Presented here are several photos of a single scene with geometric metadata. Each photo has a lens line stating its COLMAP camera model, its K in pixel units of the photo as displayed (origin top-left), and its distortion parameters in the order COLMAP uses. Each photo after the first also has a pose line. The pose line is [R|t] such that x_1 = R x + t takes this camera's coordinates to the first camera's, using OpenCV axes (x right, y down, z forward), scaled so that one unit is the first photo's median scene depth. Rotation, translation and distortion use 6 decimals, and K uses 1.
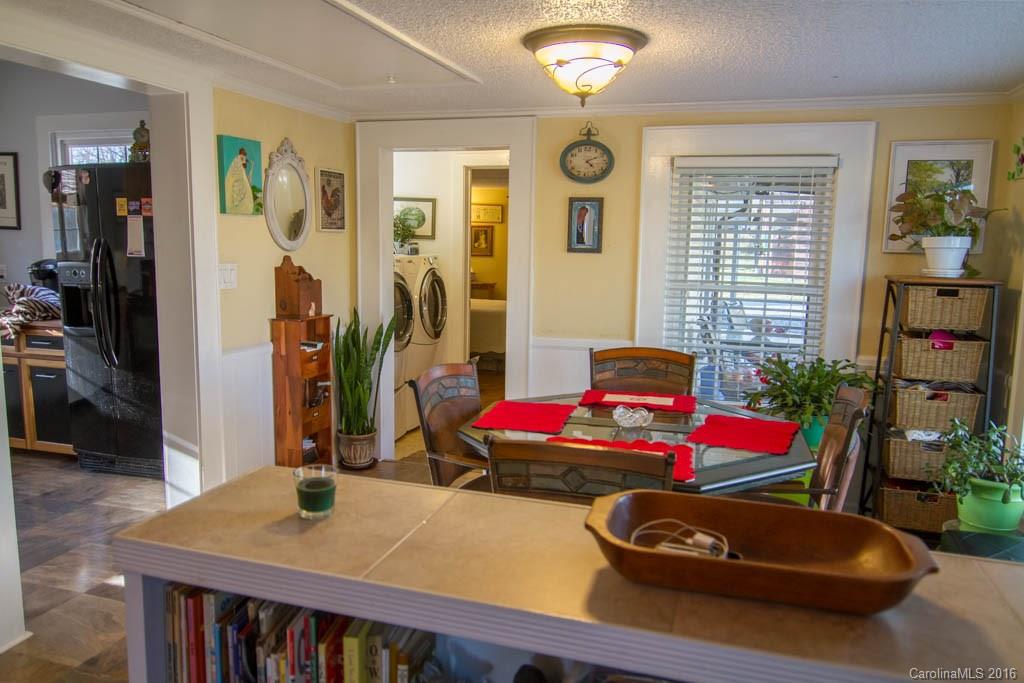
lens RADIAL K [[733.0, 0, 512.0], [0, 733.0, 341.5], [0, 0, 1]] dist [0.003558, -0.003612]
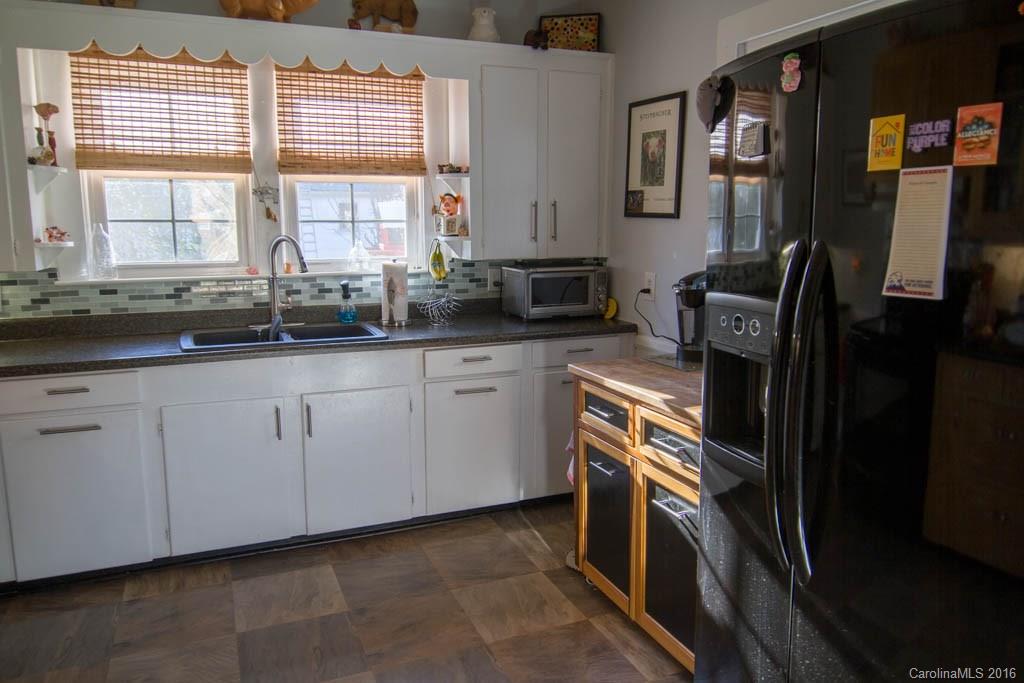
lens RADIAL K [[733.0, 0, 512.0], [0, 733.0, 341.5], [0, 0, 1]] dist [0.003558, -0.003612]
pose [[0.651269, 0.110761, -0.750720, -0.373319], [-0.096232, 0.993358, 0.063075, -0.097661], [0.752721, 0.031165, 0.657602, 0.642553]]
